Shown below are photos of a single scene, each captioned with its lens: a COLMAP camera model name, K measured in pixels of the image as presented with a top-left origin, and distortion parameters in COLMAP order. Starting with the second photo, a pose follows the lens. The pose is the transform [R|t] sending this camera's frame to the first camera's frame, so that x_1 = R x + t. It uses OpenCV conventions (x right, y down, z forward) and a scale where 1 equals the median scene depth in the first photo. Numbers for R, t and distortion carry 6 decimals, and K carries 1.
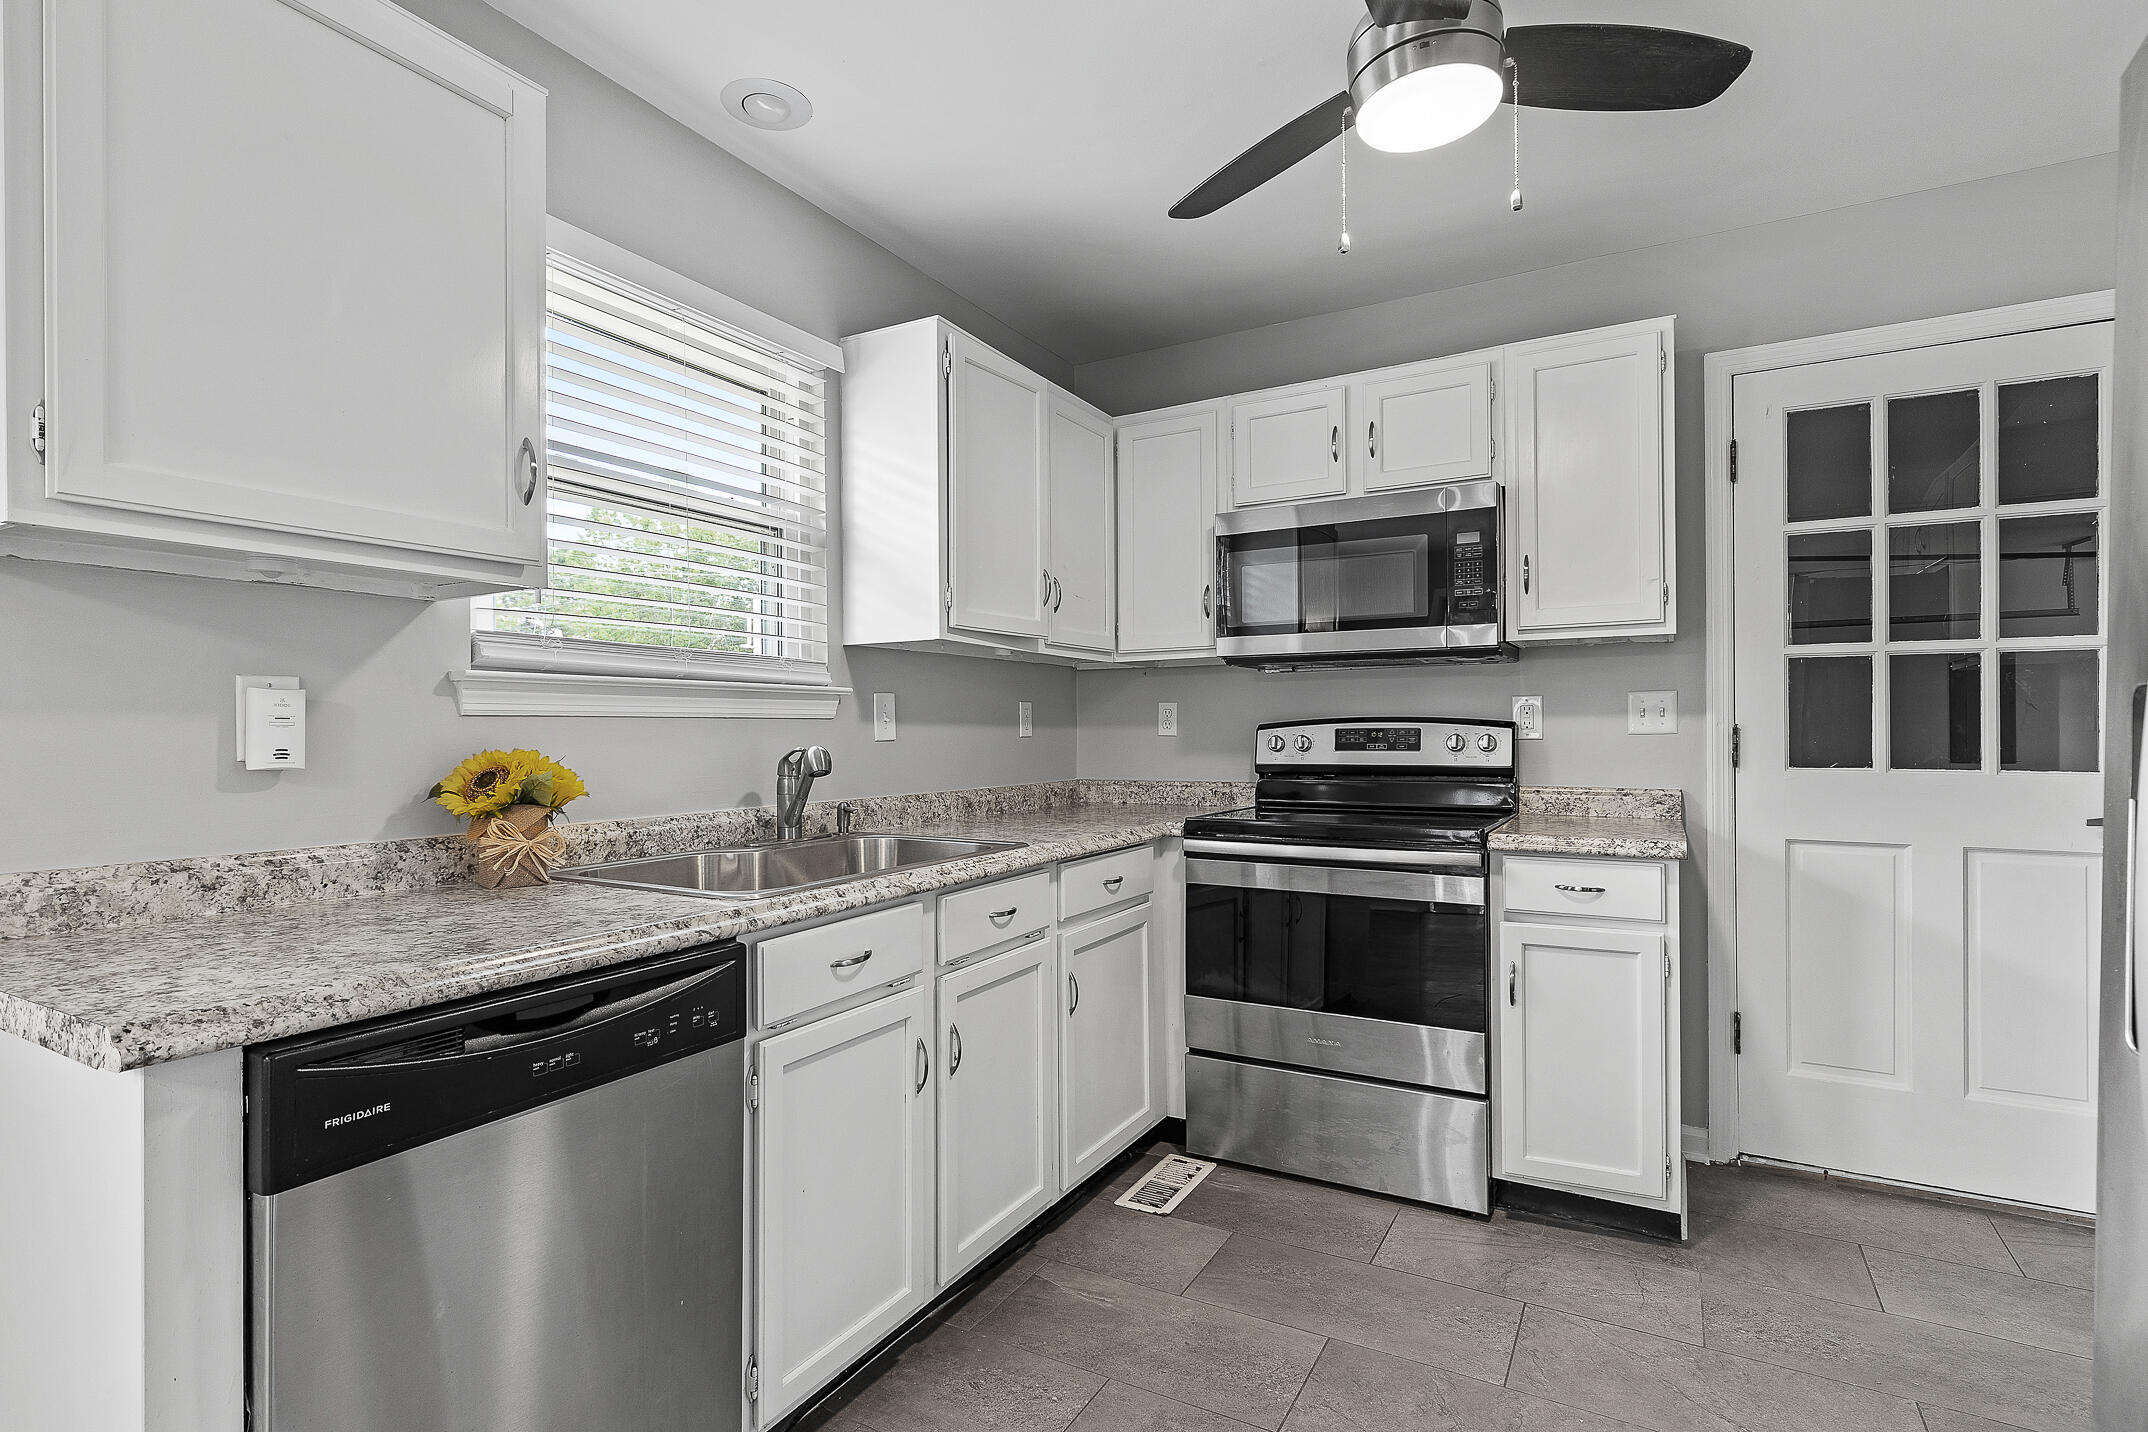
lens RADIAL K [[1043.9, 0, 1074.0], [0, 1043.9, 716.0], [0, 0, 1]] dist [-0.000932, -0.000108]
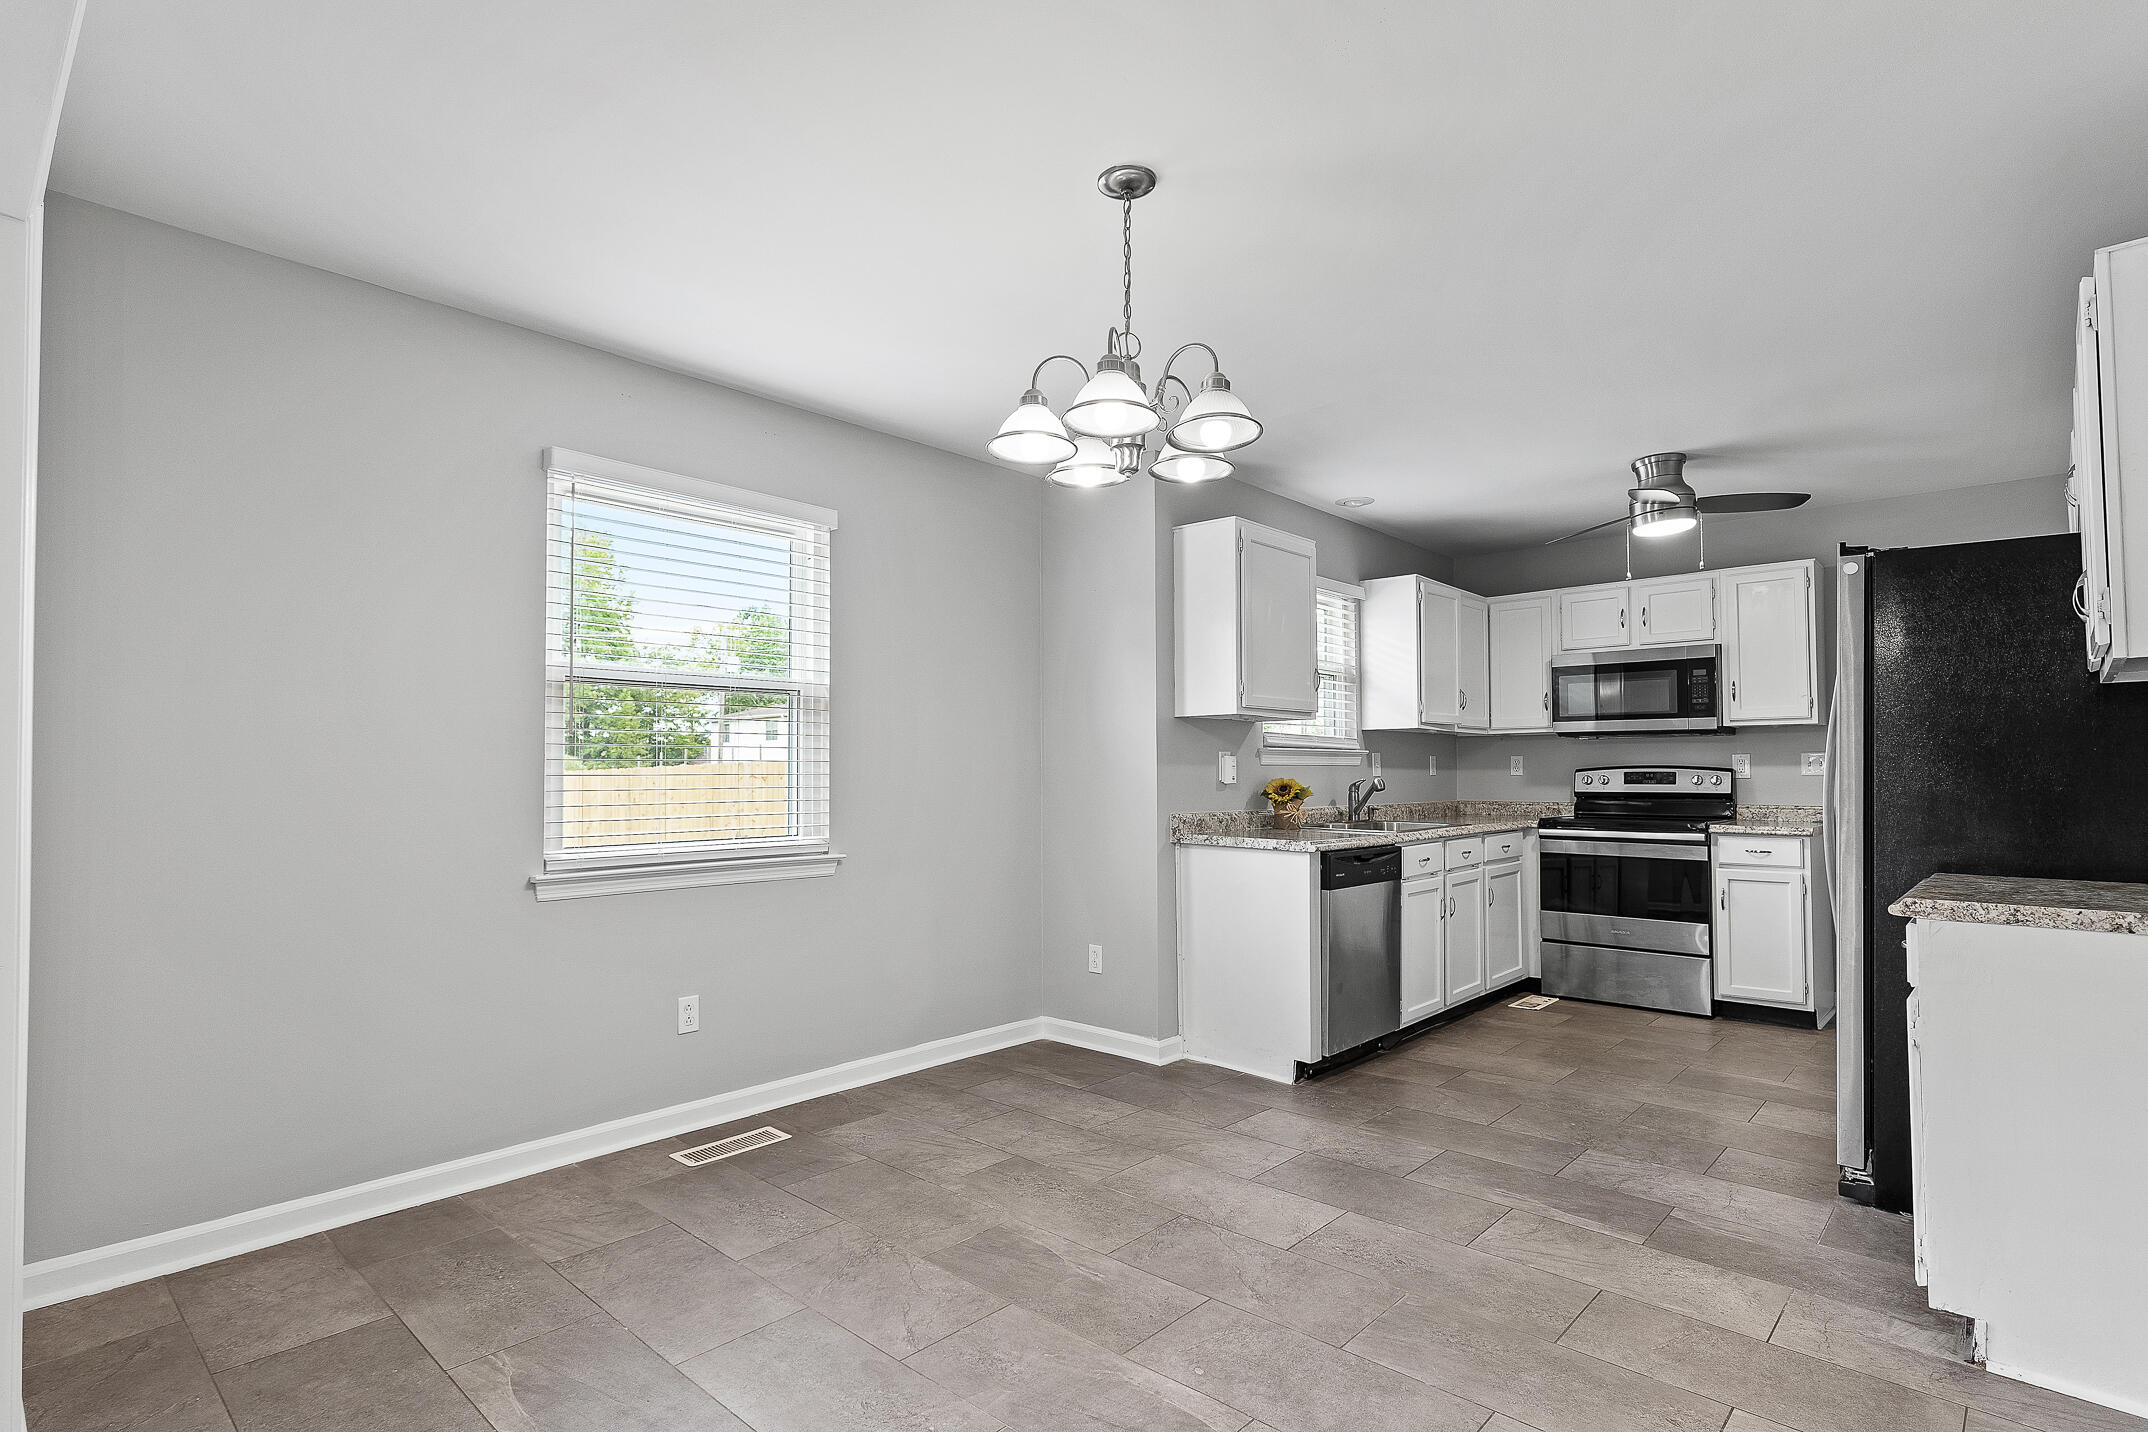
lens RADIAL K [[1046.6, 0, 1072.2], [0, 1046.6, 732.1], [0, 0, 1]] dist [0.027973, -0.037812]
pose [[0.973828, -0.003623, -0.227256, -0.307249], [-0.001719, 0.999727, -0.023308, -0.014562], [0.227278, 0.023089, 0.973556, -1.144934]]
